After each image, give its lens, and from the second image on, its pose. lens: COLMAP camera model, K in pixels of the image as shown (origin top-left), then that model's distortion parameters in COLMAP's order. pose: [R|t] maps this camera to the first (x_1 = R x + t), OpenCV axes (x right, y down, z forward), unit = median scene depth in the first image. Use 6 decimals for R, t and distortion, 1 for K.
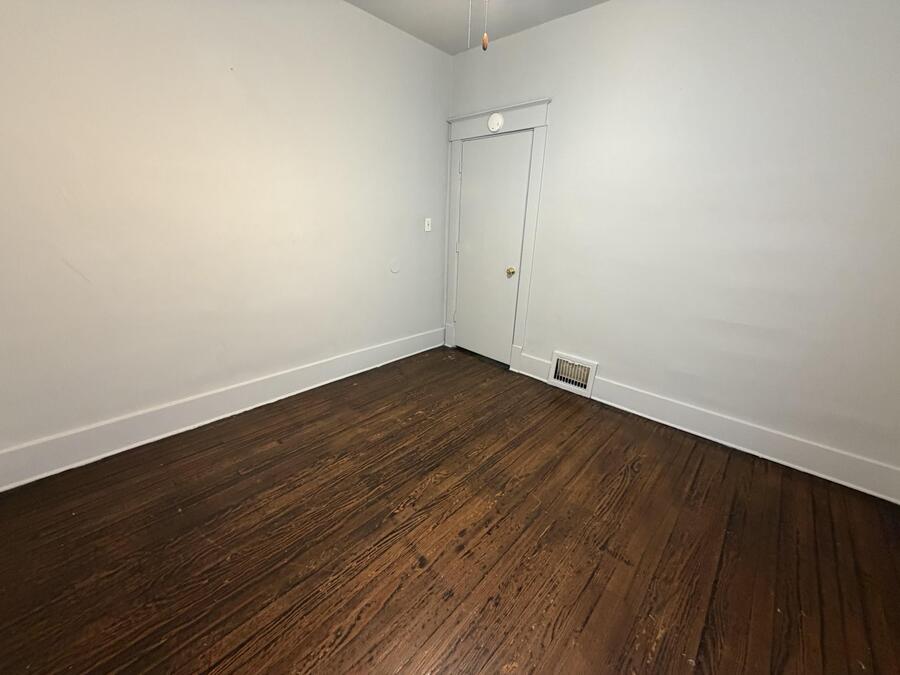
lens RADIAL K [[357.3, 0, 450.0], [0, 357.3, 337.5], [0, 0, 1]] dist [-0.000674, 0.000074]
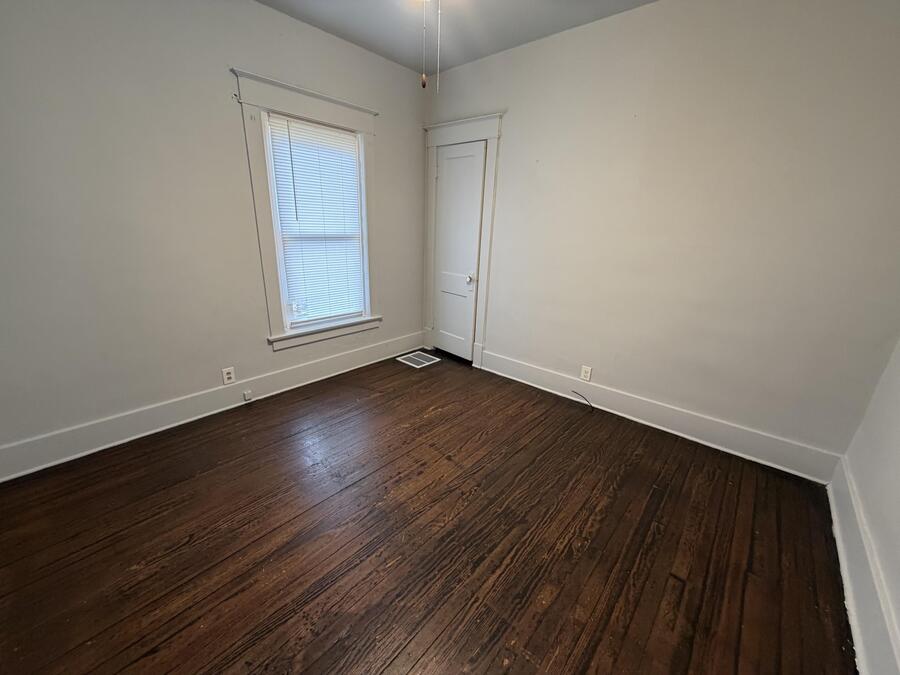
lens RADIAL K [[357.3, 0, 450.0], [0, 357.3, 337.5], [0, 0, 1]] dist [-0.000674, 0.000074]
pose [[-0.997985, -0.049317, -0.039924, 0.003349], [-0.063387, 0.803223, 0.592296, -0.505400], [0.002858, 0.593634, -0.804730, 1.439734]]
